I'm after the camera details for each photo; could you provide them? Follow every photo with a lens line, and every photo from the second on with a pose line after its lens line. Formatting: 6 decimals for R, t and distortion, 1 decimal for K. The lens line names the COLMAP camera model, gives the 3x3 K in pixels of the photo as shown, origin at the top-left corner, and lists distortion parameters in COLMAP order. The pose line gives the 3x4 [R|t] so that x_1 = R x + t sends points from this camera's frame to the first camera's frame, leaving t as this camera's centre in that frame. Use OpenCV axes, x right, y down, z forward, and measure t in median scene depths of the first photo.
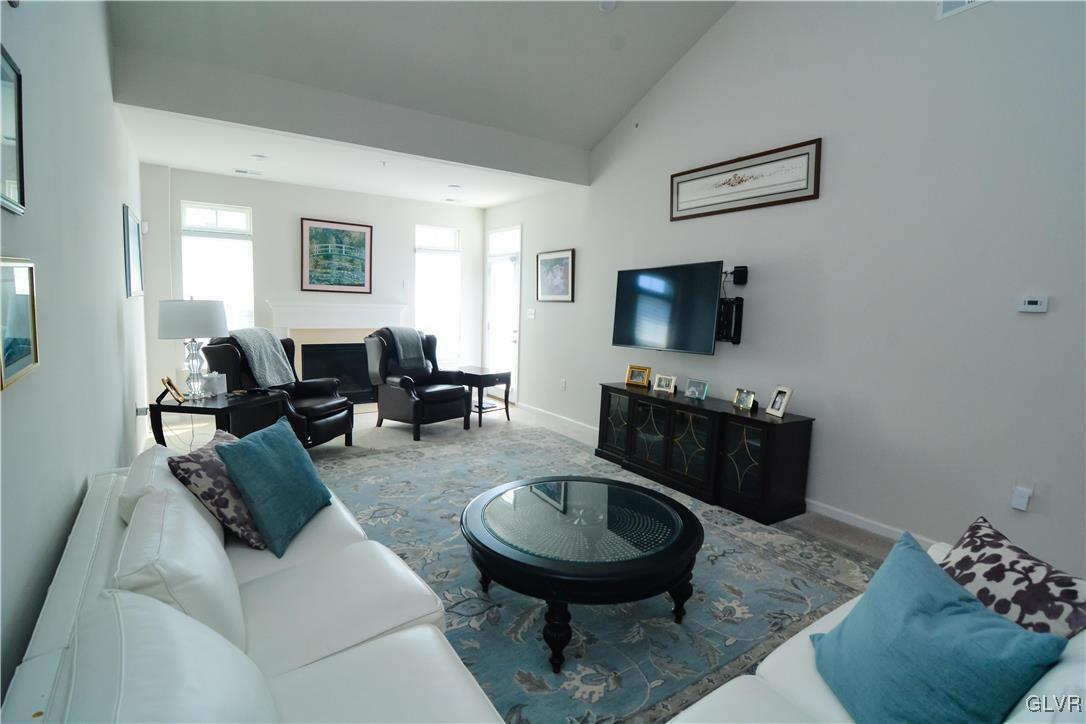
lens RADIAL K [[532.1, 0, 549.0], [0, 532.1, 357.0], [0, 0, 1]] dist [-0.000890, -0.015762]
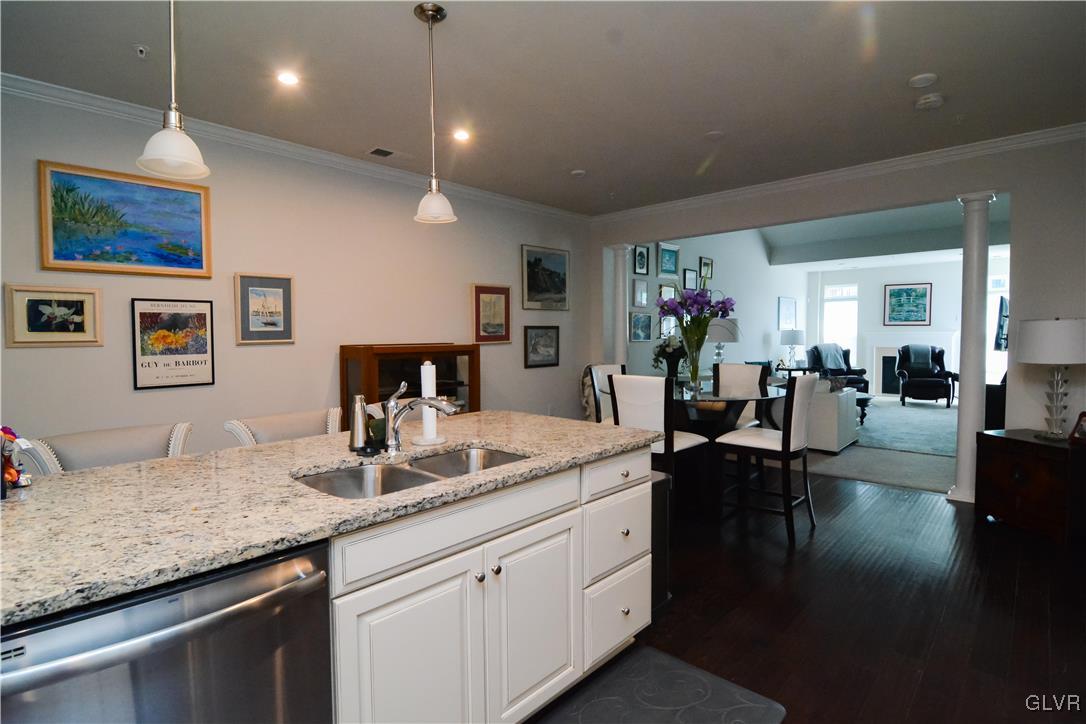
lens RADIAL K [[532.1, 0, 549.0], [0, 532.1, 357.0], [0, 0, 1]] dist [-0.000890, -0.015762]
pose [[0.225199, 0.009661, -0.974265, 0.997843], [-0.090367, 0.995848, -0.011013, 0.099157], [0.970113, 0.090522, 0.225137, -0.467708]]
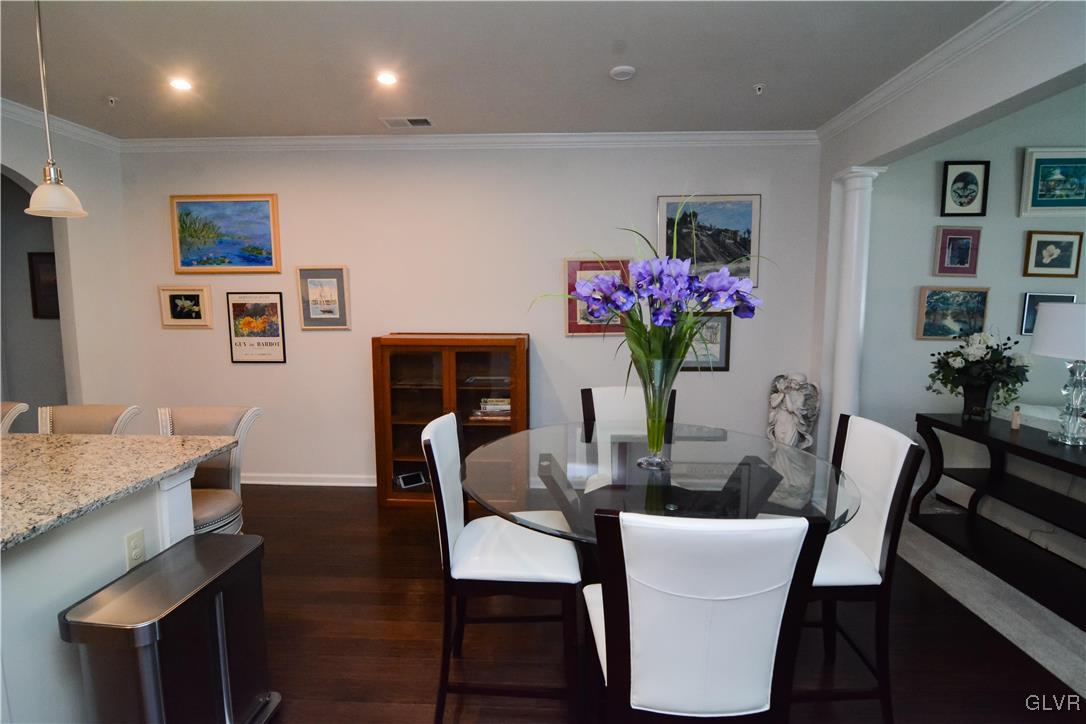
lens RADIAL K [[518.1, 0, 546.8], [0, 518.1, 359.0], [0, 0, 1]] dist [-0.005061, -0.011990]
pose [[-0.590227, 0.058444, -0.805119, 0.708848], [-0.105930, 0.983143, 0.149023, 0.020119], [0.800257, 0.173244, -0.574087, -0.061708]]
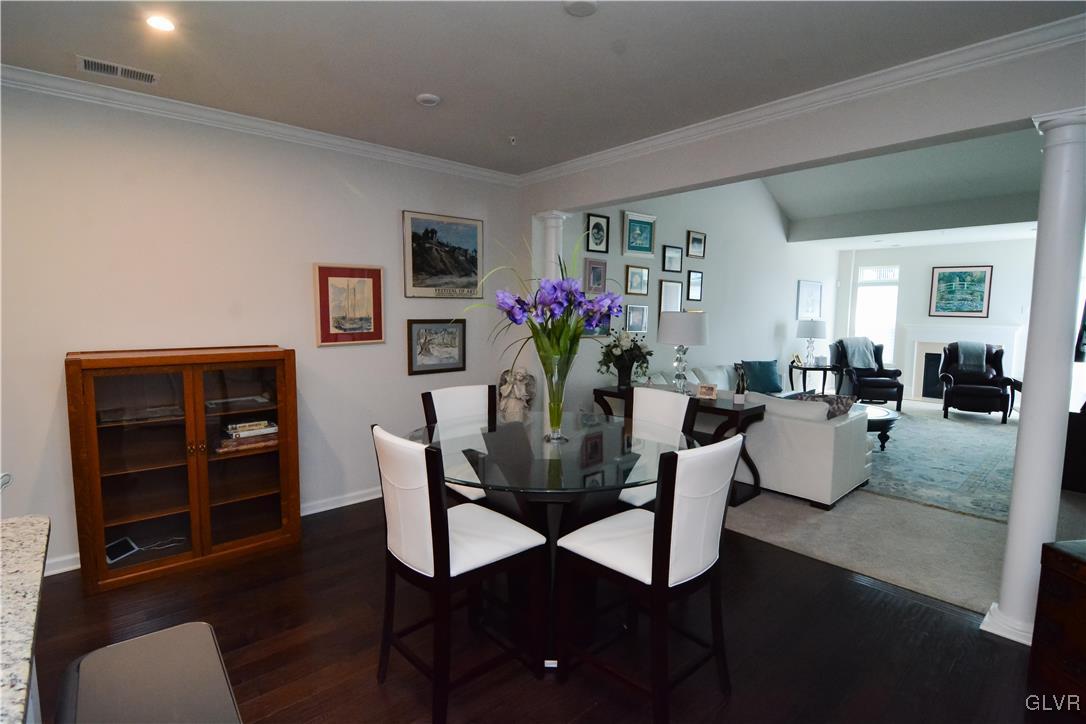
lens RADIAL K [[518.1, 0, 546.8], [0, 518.1, 359.0], [0, 0, 1]] dist [-0.005061, -0.011990]
pose [[0.135832, 0.062681, -0.988747, 0.800772], [-0.110395, 0.992739, 0.047769, 0.041314], [0.984562, 0.102664, 0.141765, -0.231376]]
